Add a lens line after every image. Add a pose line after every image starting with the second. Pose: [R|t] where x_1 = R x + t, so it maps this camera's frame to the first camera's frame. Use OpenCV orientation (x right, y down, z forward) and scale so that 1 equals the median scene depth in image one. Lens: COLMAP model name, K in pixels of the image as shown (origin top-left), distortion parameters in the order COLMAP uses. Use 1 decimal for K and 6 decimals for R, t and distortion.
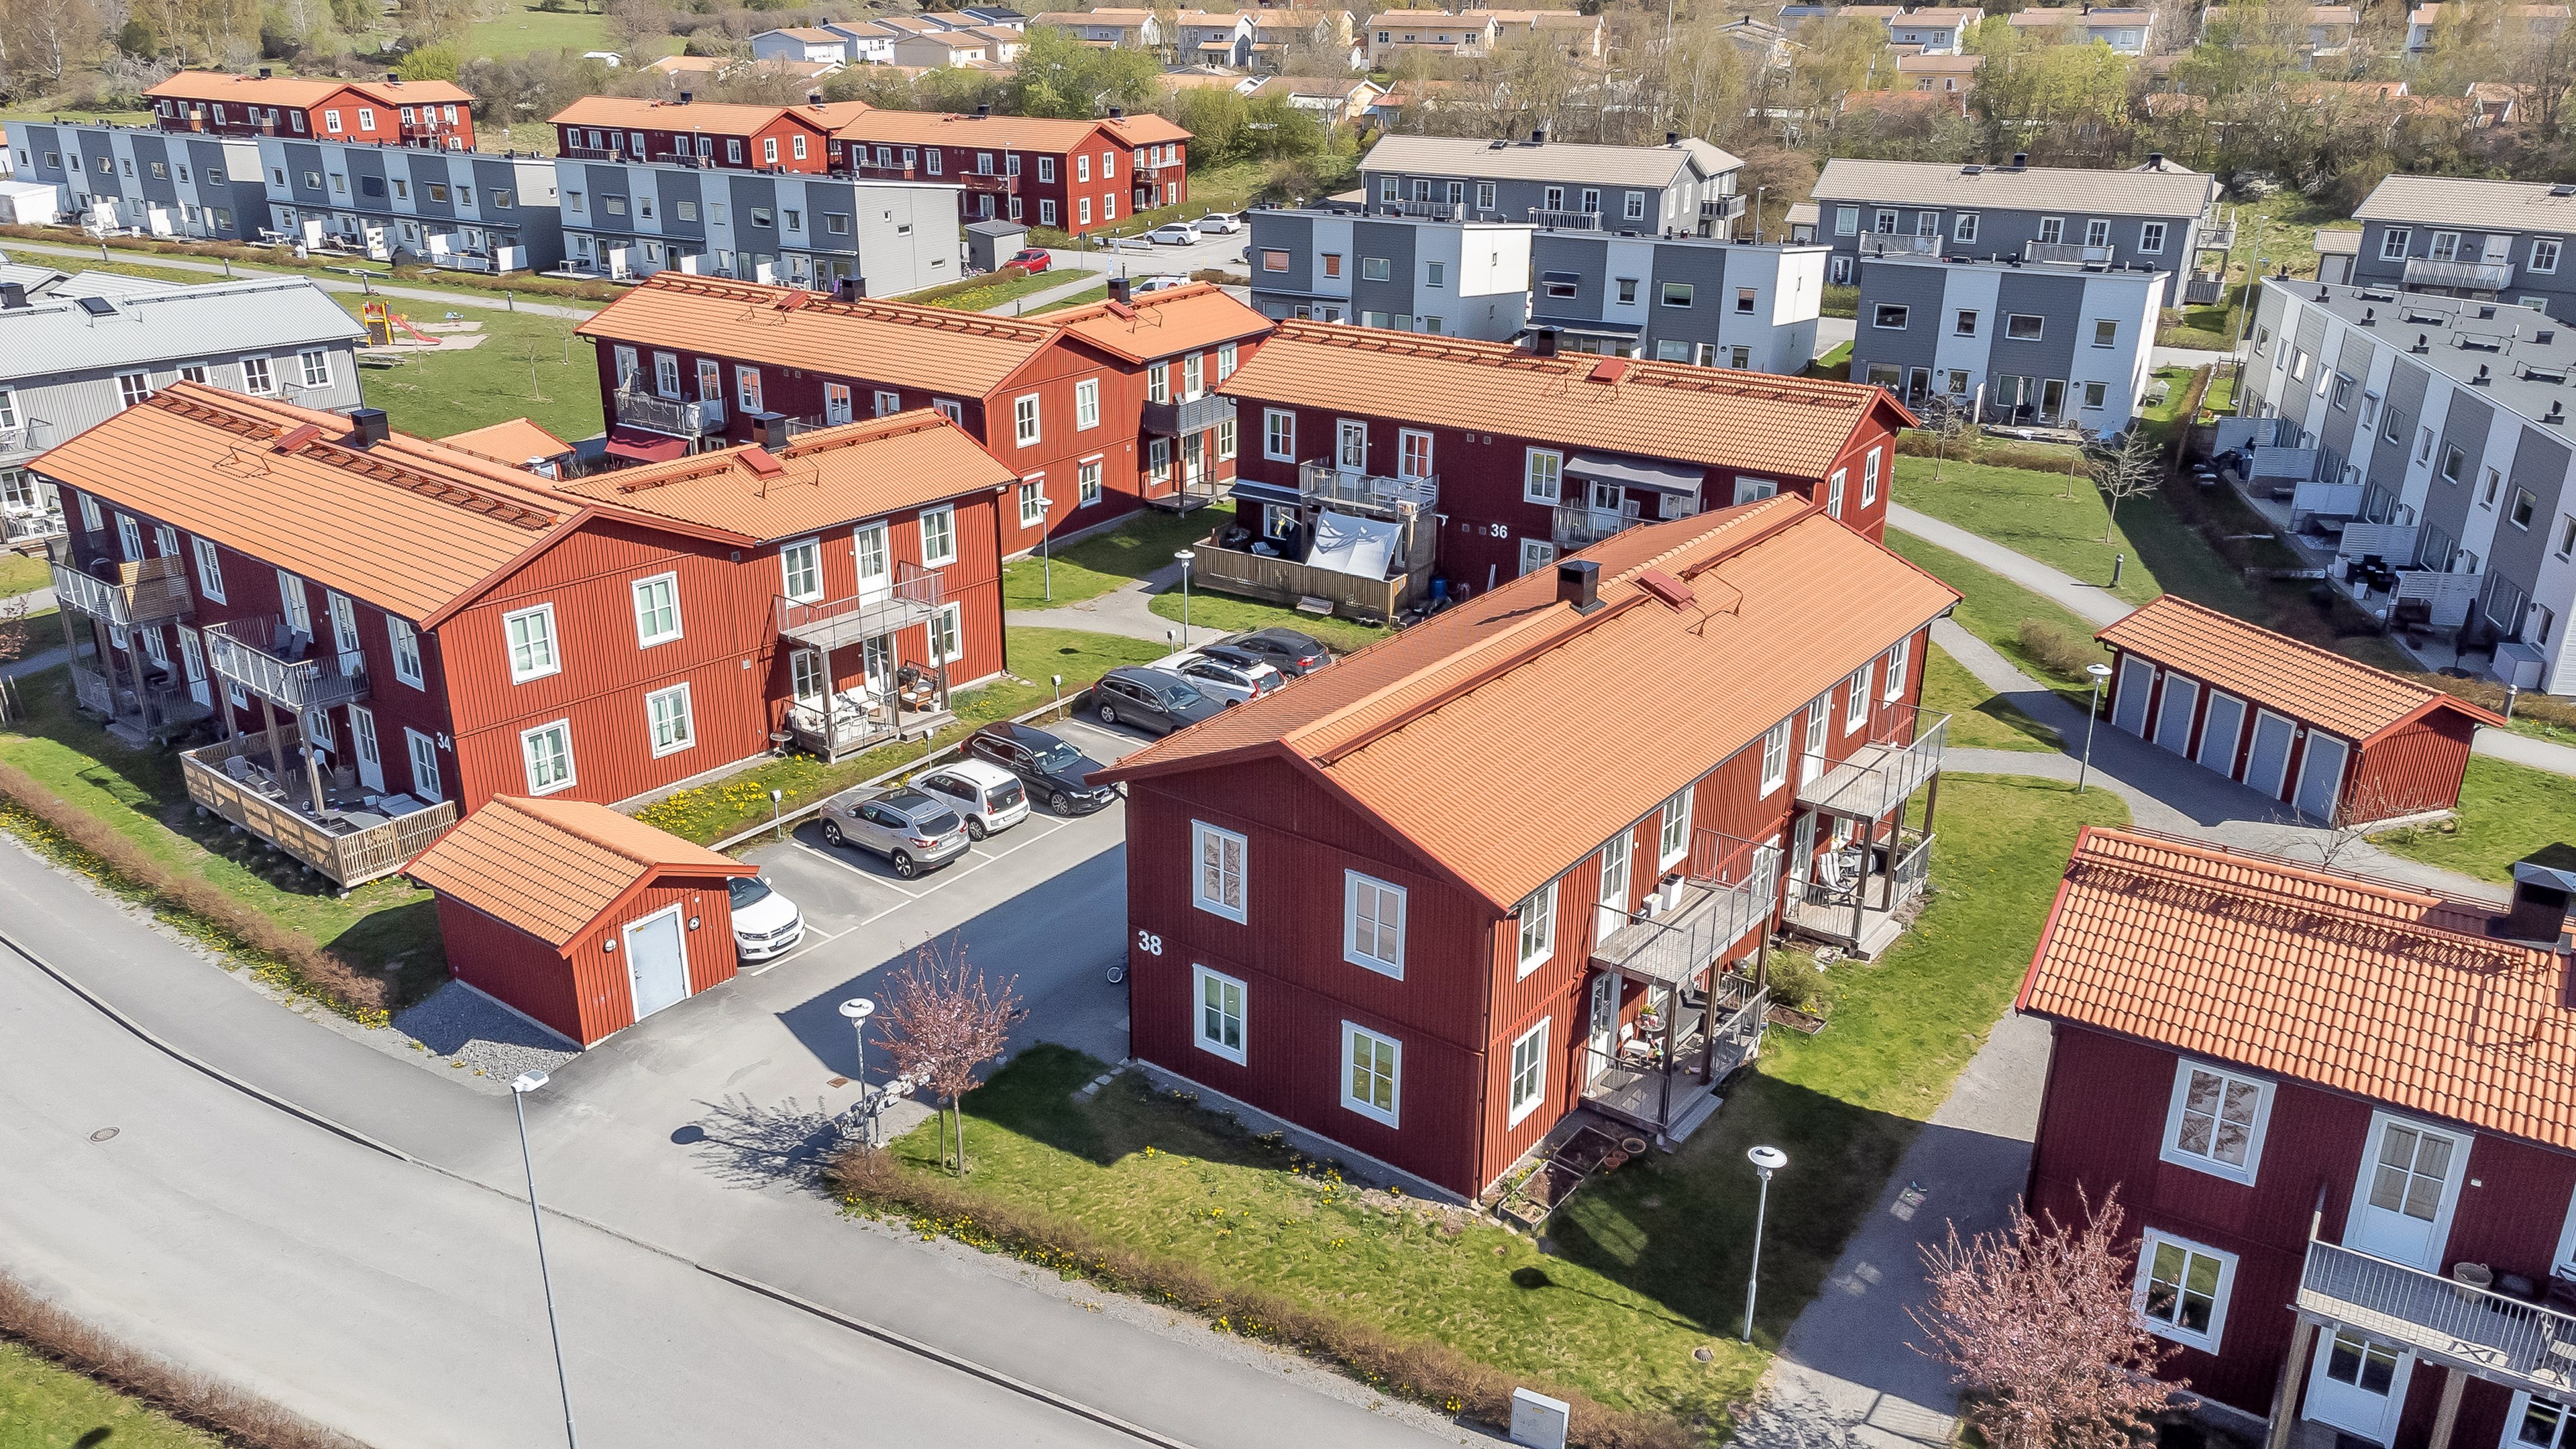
lens RADIAL K [[1926.0, 0, 1288.0], [0, 1926.0, 724.5], [0, 0, 1]] dist [0.042632, 0.000718]
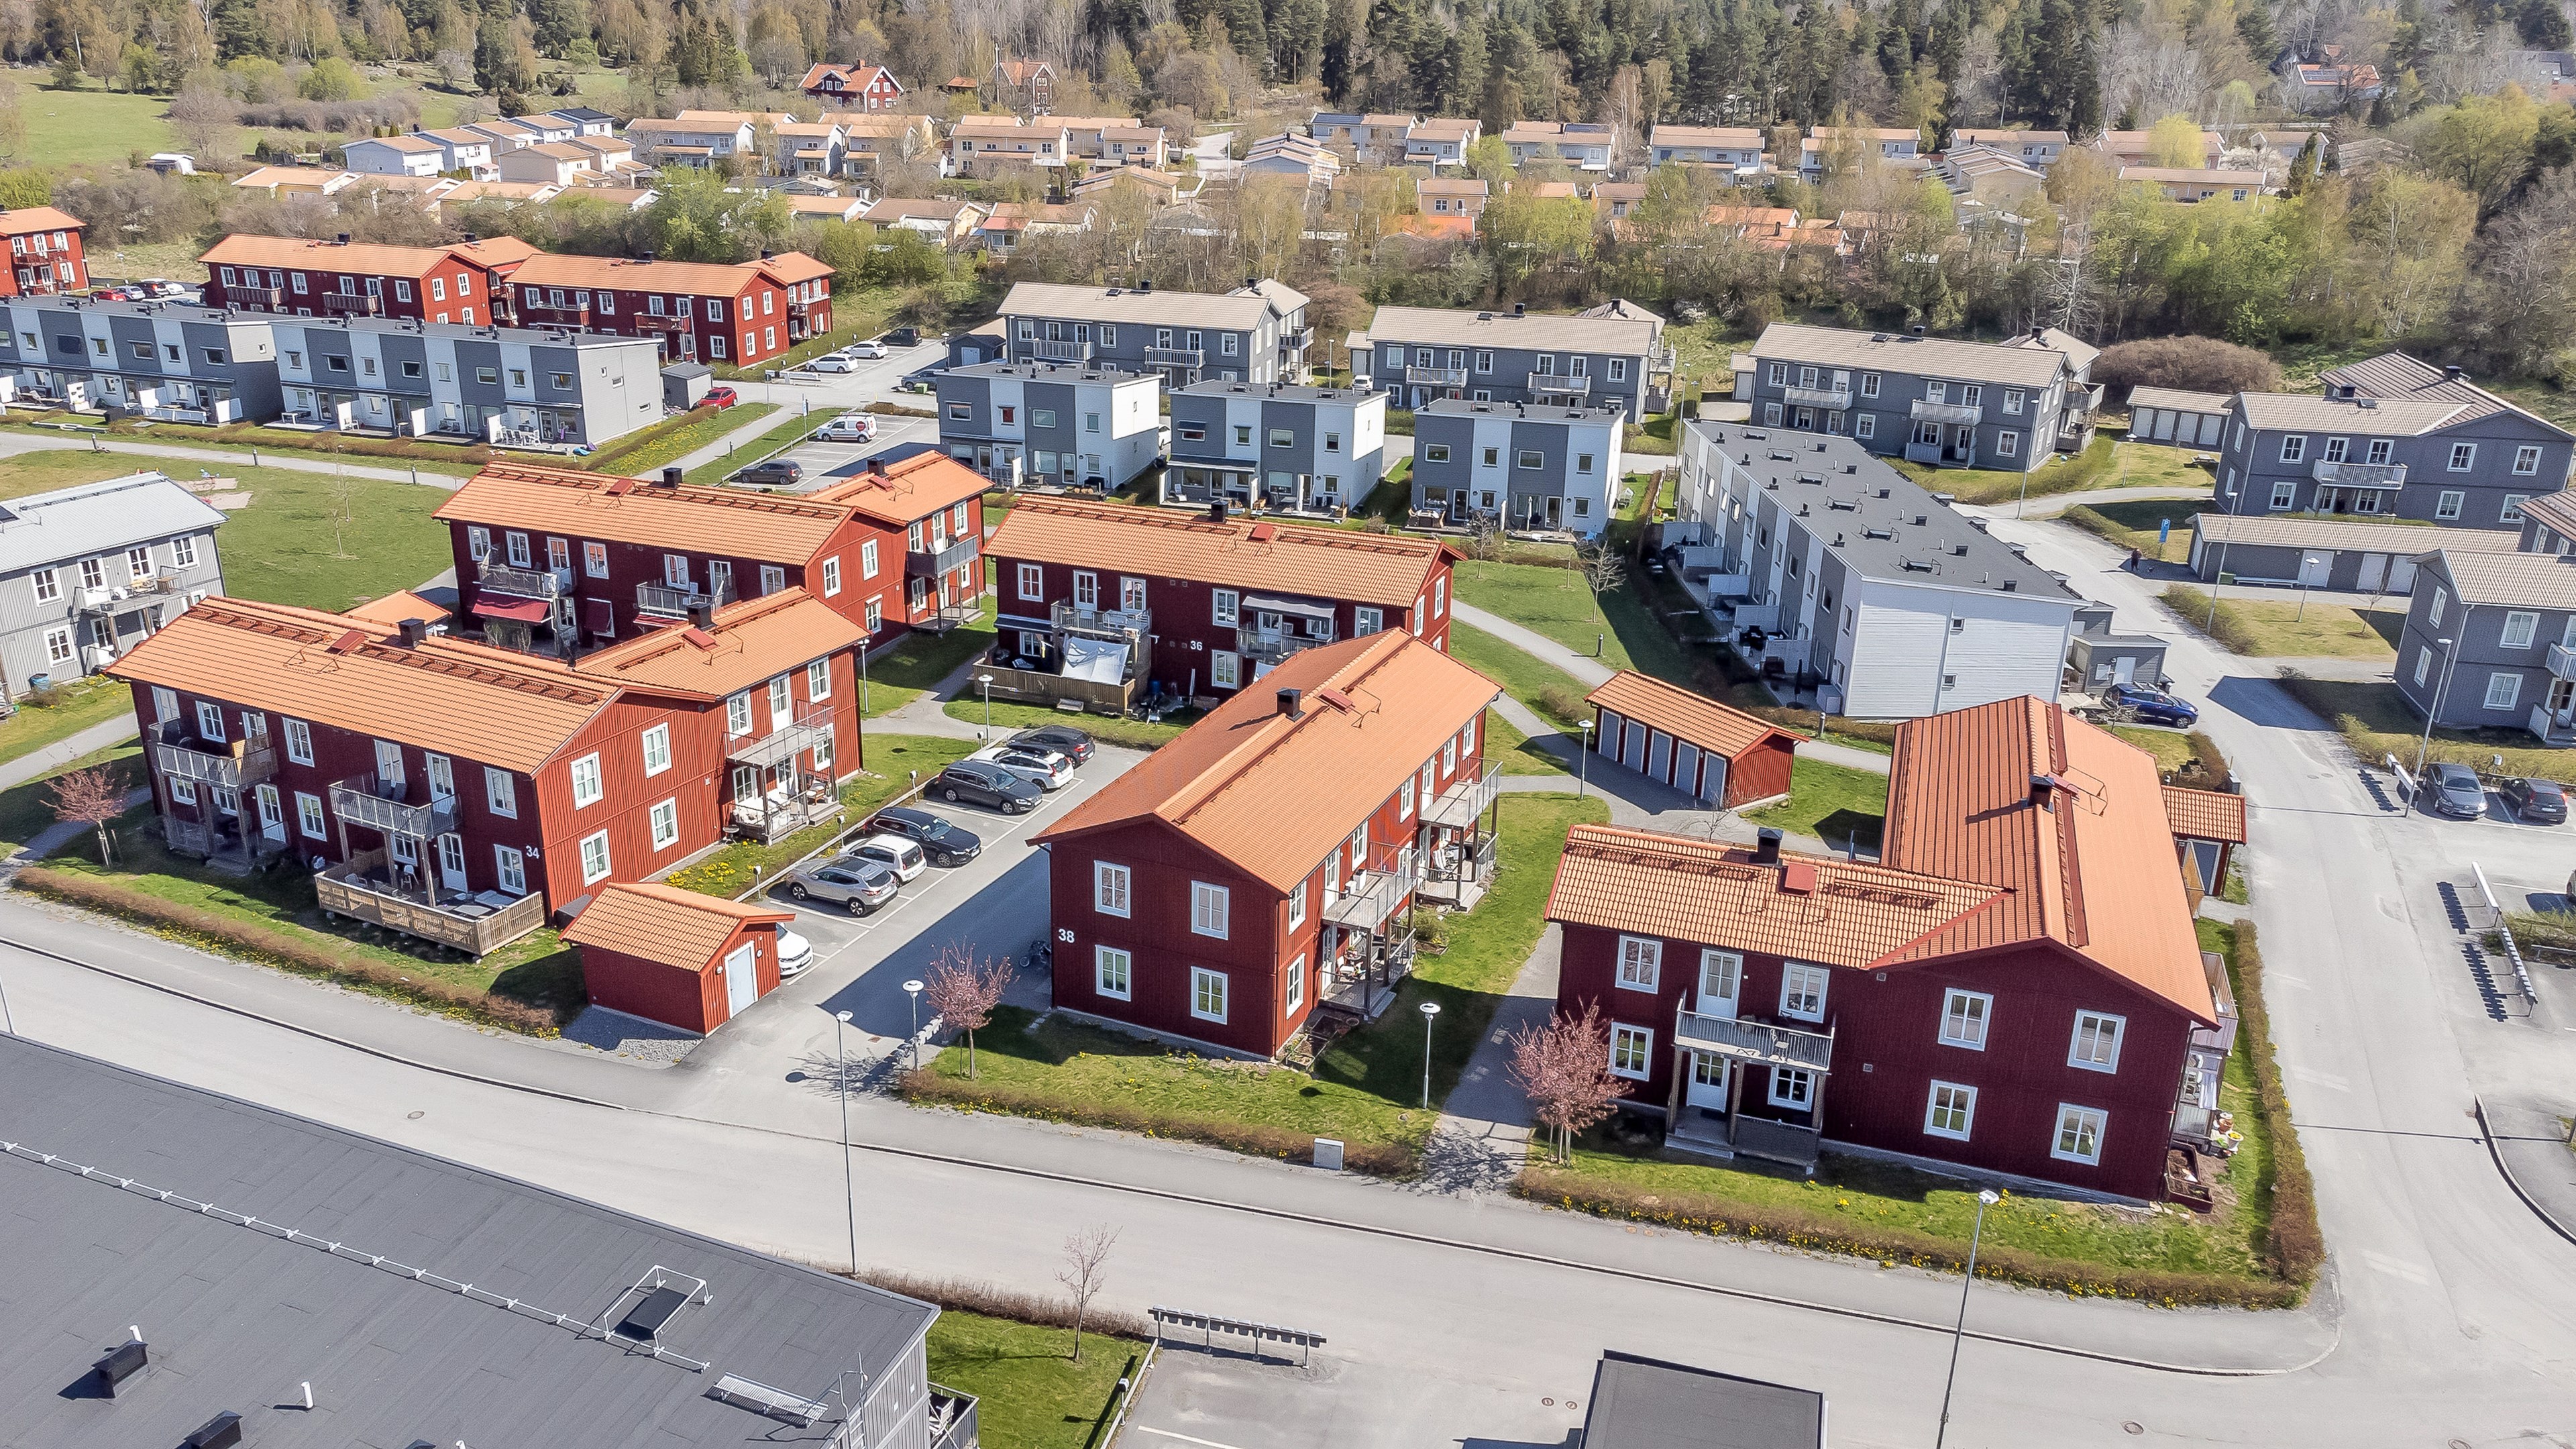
lens RADIAL K [[1926.0, 0, 1288.0], [0, 1926.0, 724.5], [0, 0, 1]] dist [0.042632, 0.000718]
pose [[0.973292, -0.067418, 0.219449, -0.169889], [0.070432, 0.997499, -0.005927, -0.033815], [-0.218501, 0.021225, 0.975606, -0.493935]]
